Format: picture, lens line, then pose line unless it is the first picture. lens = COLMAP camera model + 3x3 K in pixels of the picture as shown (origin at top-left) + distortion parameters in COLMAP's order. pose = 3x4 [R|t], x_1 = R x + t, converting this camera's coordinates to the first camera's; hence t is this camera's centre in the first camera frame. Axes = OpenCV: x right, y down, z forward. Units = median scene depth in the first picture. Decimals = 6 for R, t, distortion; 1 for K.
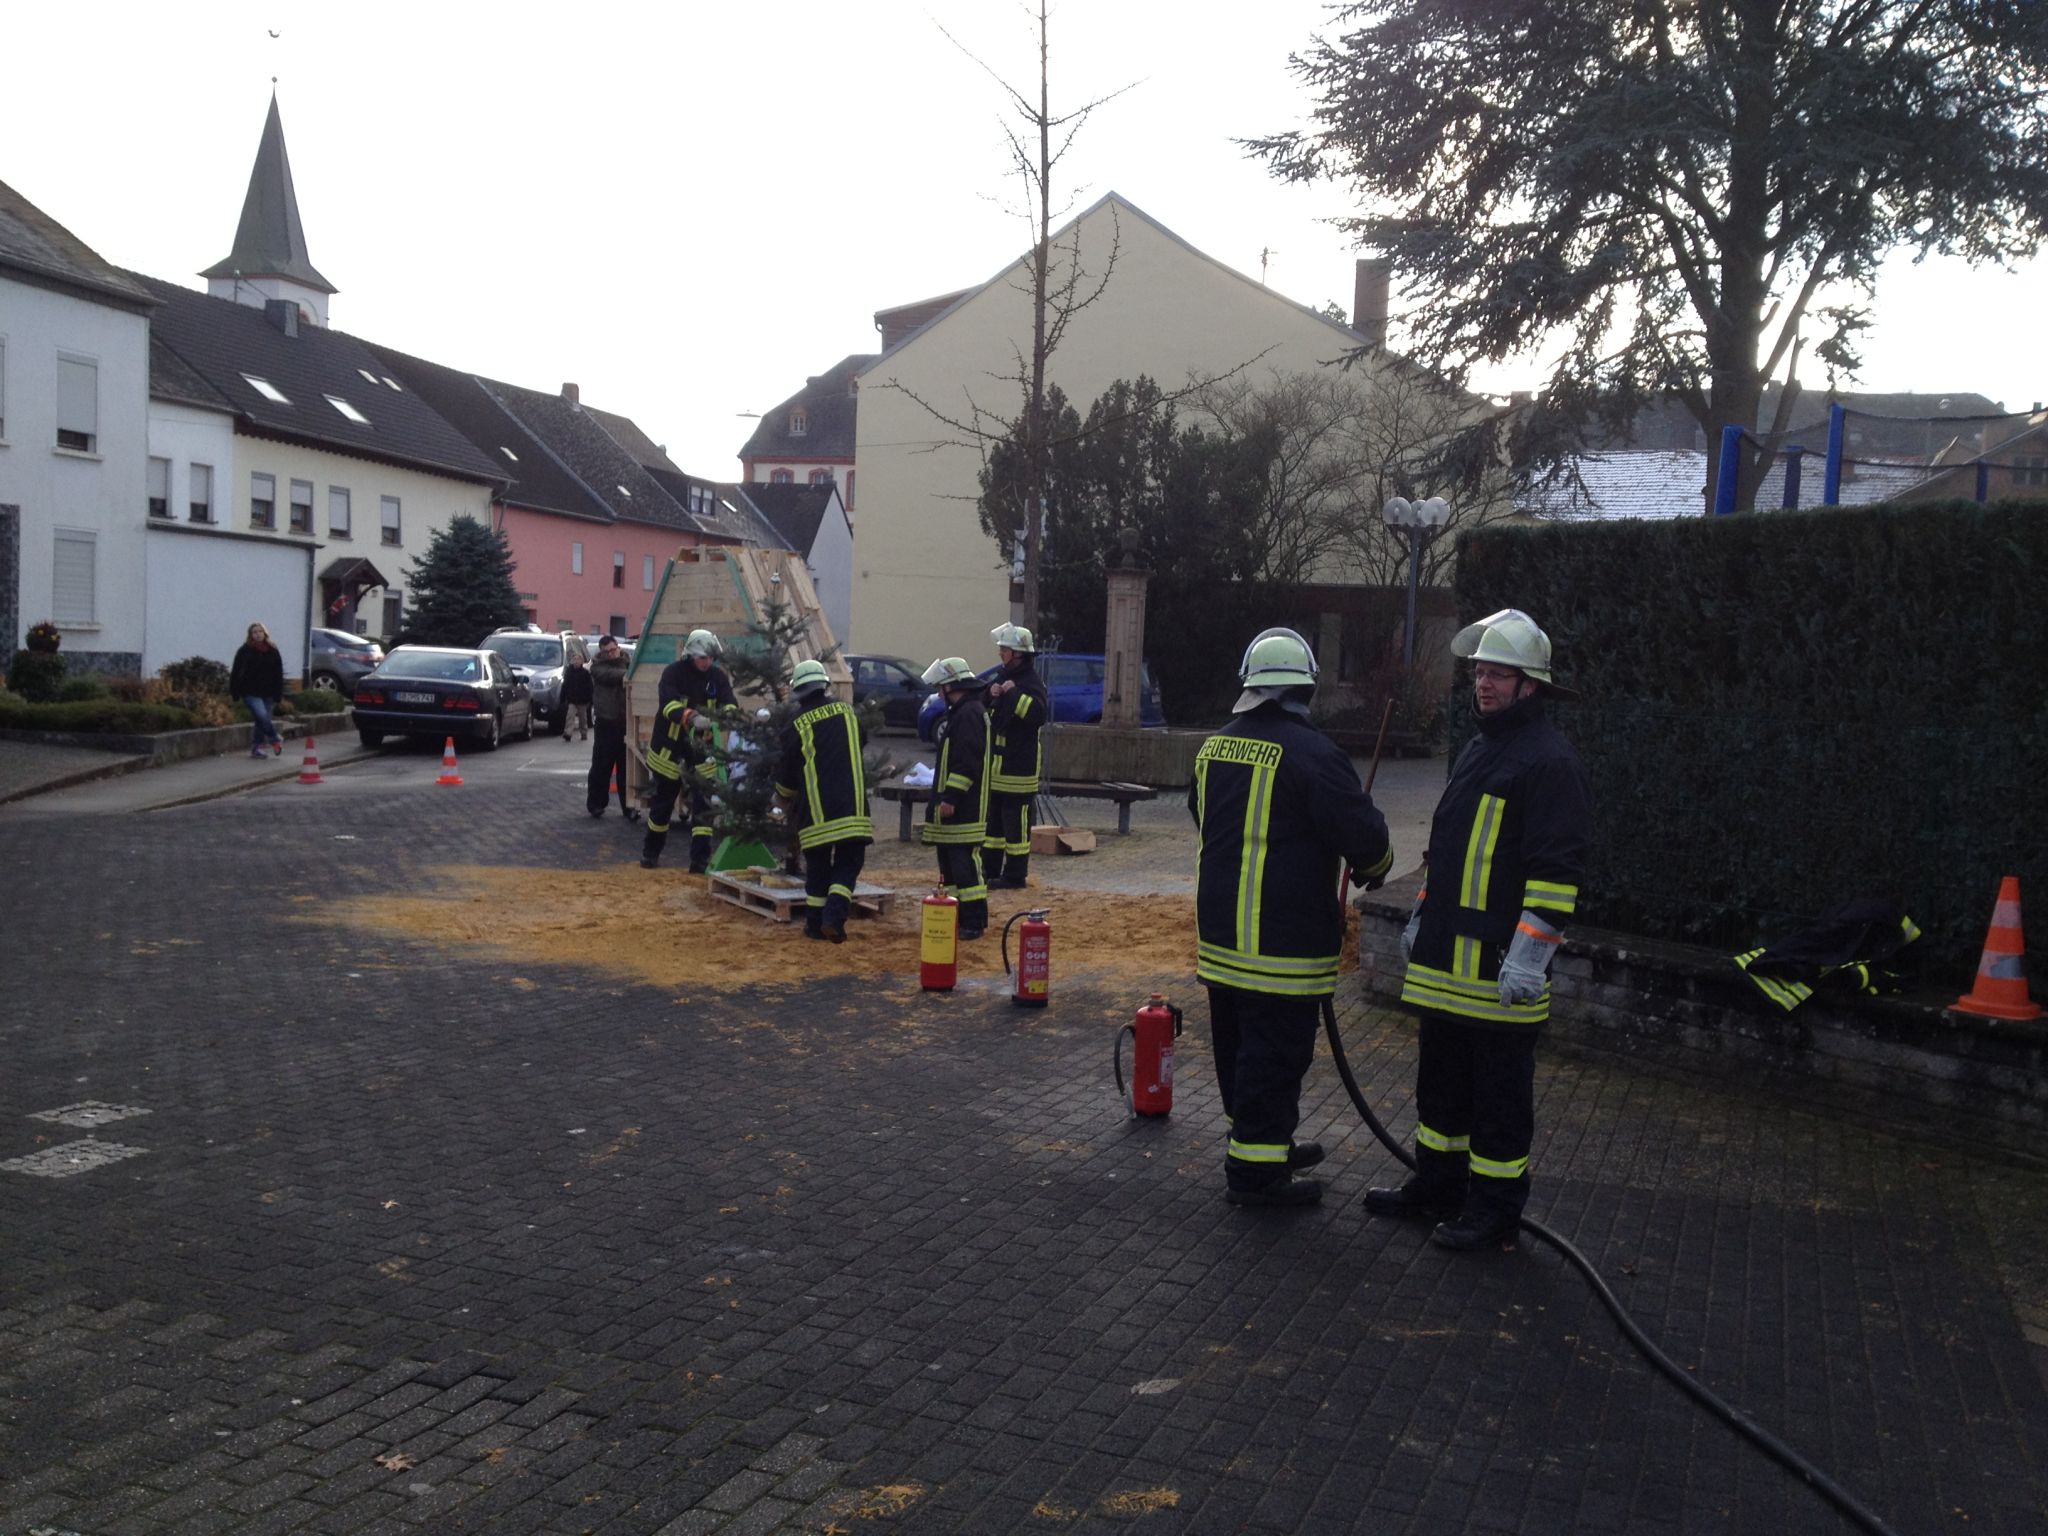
lens RADIAL K [[1878.4, 0, 1023.6], [0, 1878.4, 757.4], [0, 0, 1]] dist [0.191940, -0.424027]
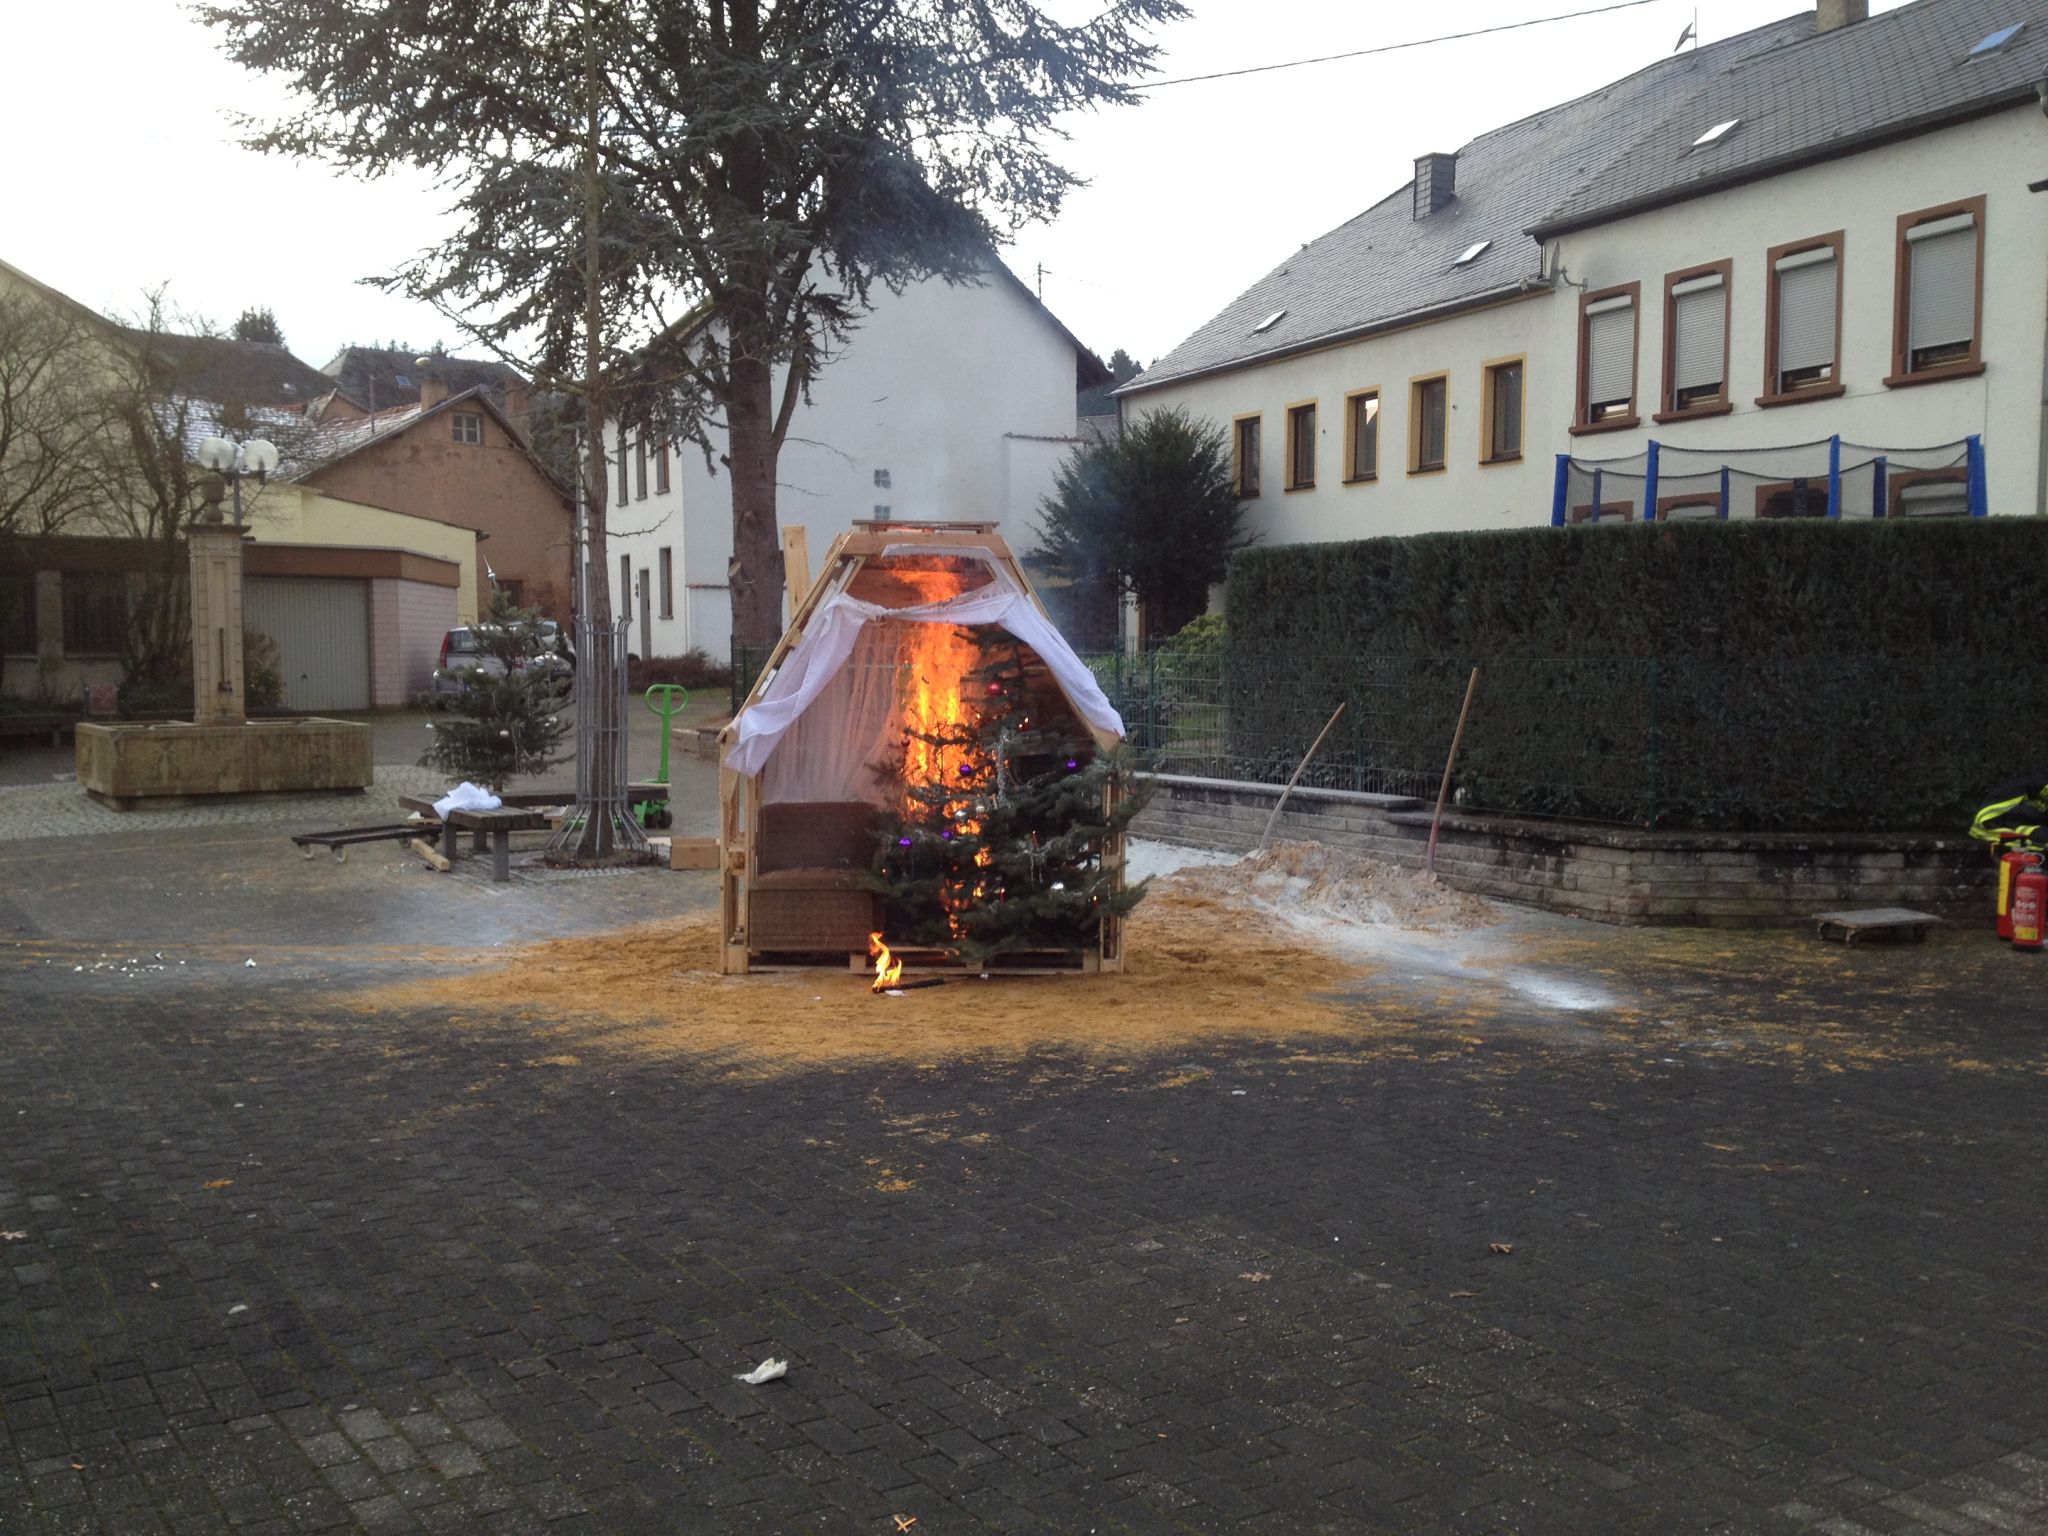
lens RADIAL K [[1877.8, 0, 1026.4], [0, 1877.8, 765.3], [0, 0, 1]] dist [0.197177, -0.439117]
pose [[0.586175, -0.095057, 0.804589, -0.345445], [0.067093, 0.995378, 0.068717, -0.026842], [-0.807401, 0.013702, 0.589843, 0.214298]]
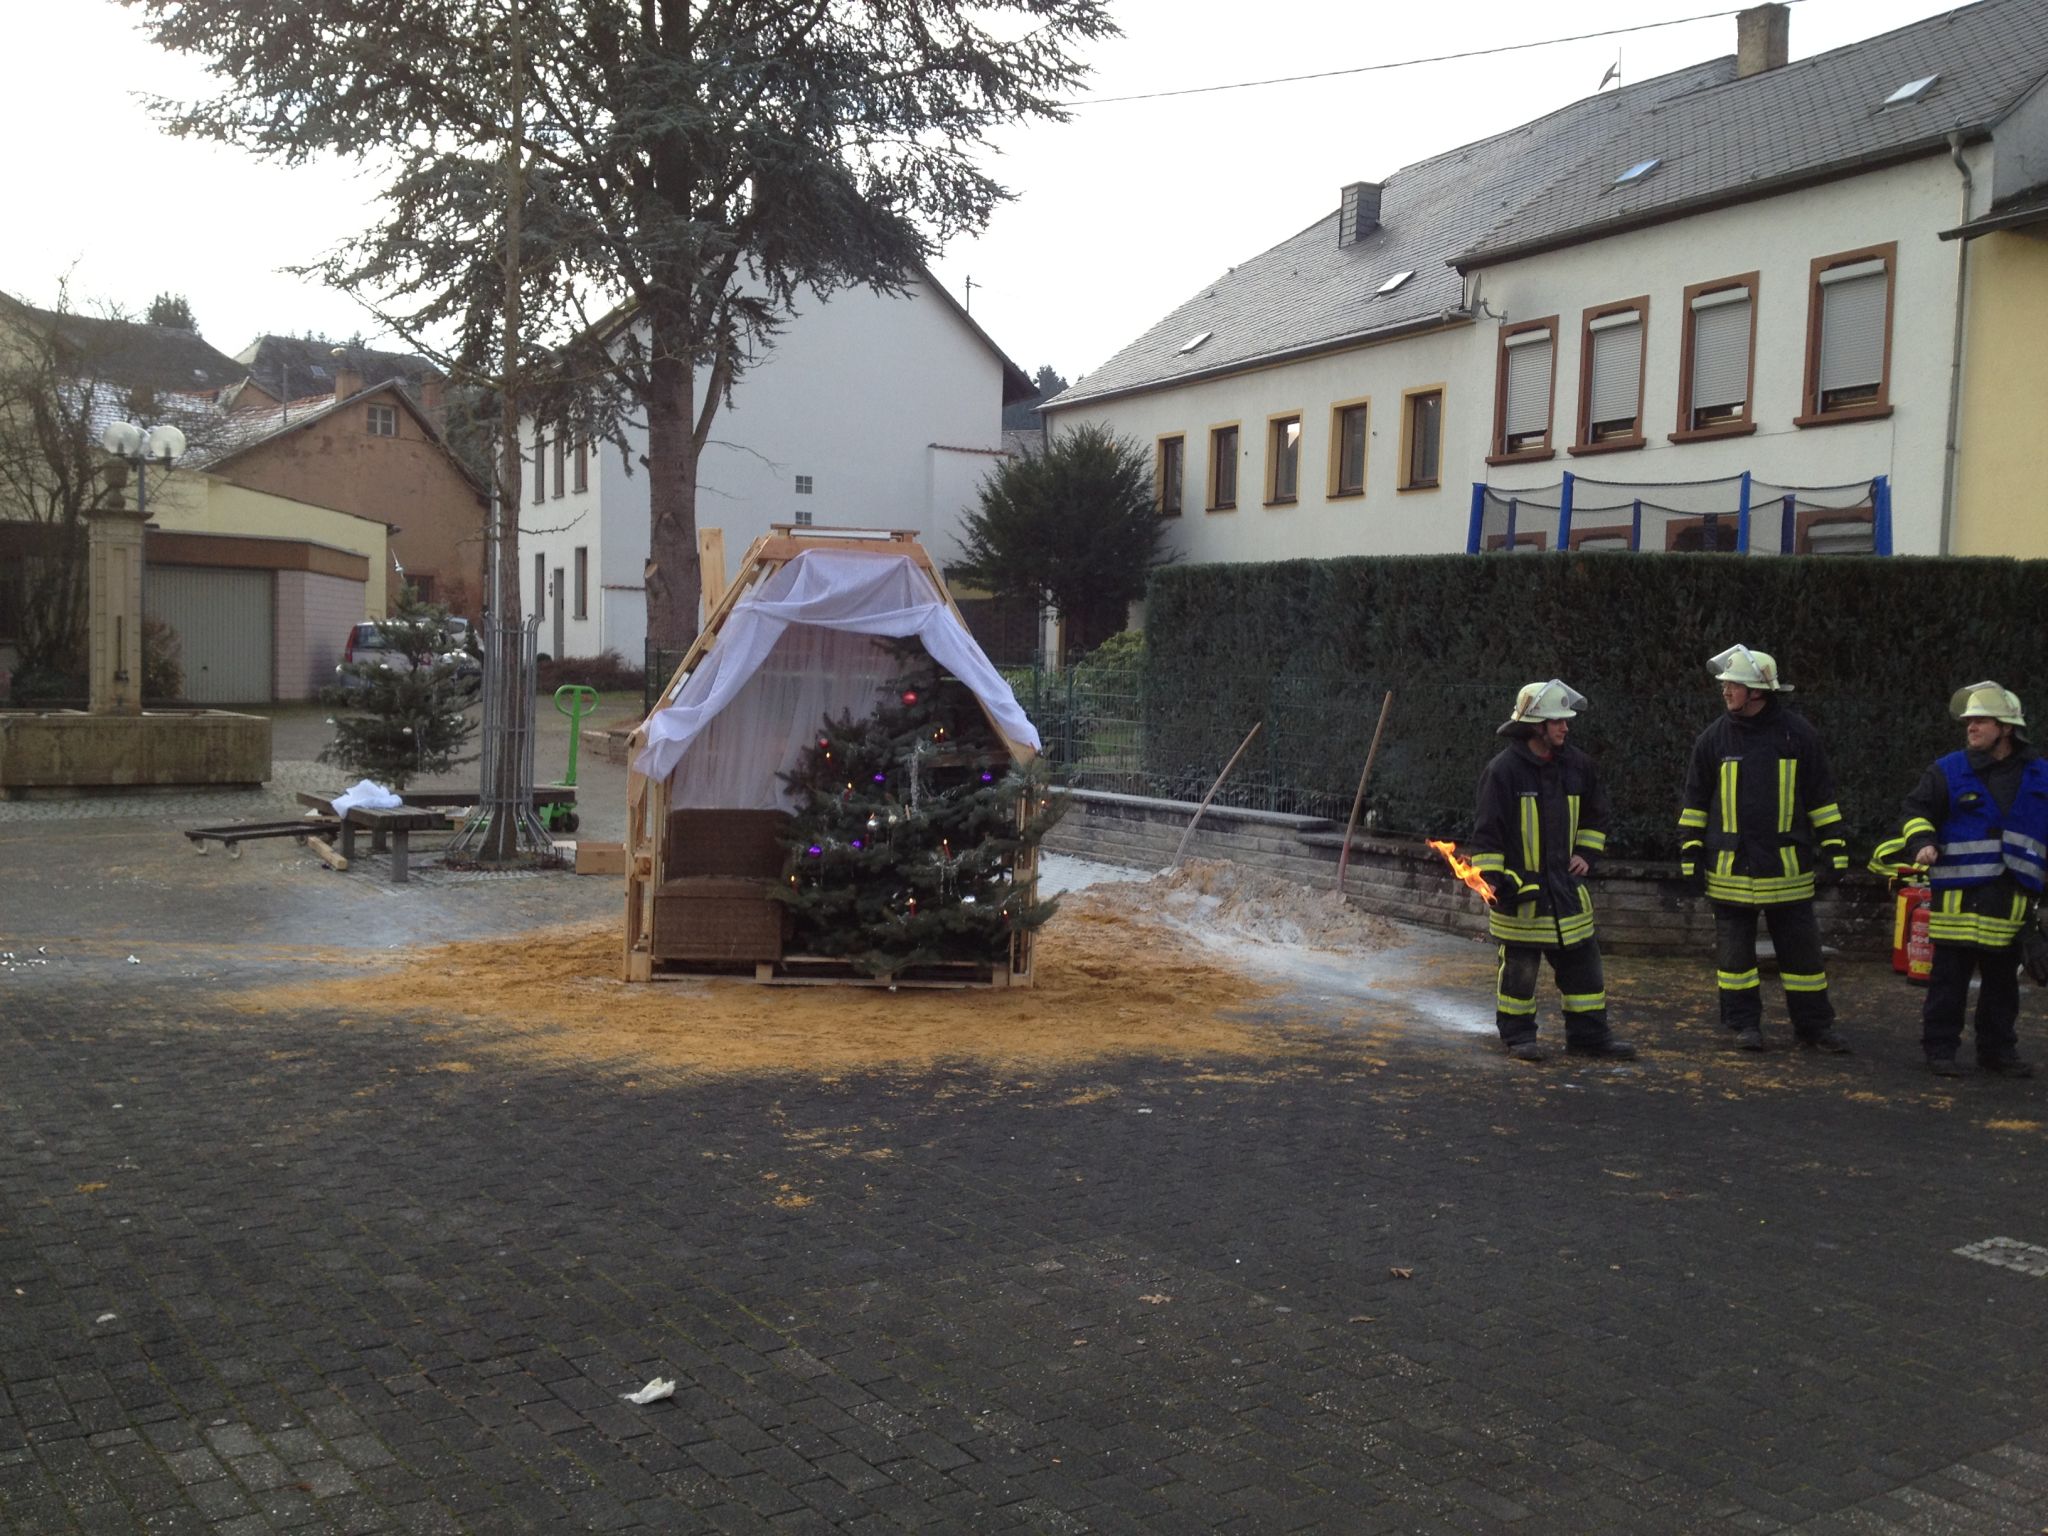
lens RADIAL K [[1877.8, 0, 1026.4], [0, 1877.8, 765.3], [0, 0, 1]] dist [0.197177, -0.439117]
pose [[0.552314, -0.074817, 0.830272, -0.343175], [0.038716, 0.997192, 0.064104, -0.026526], [-0.832737, -0.003261, 0.553659, 0.215350]]
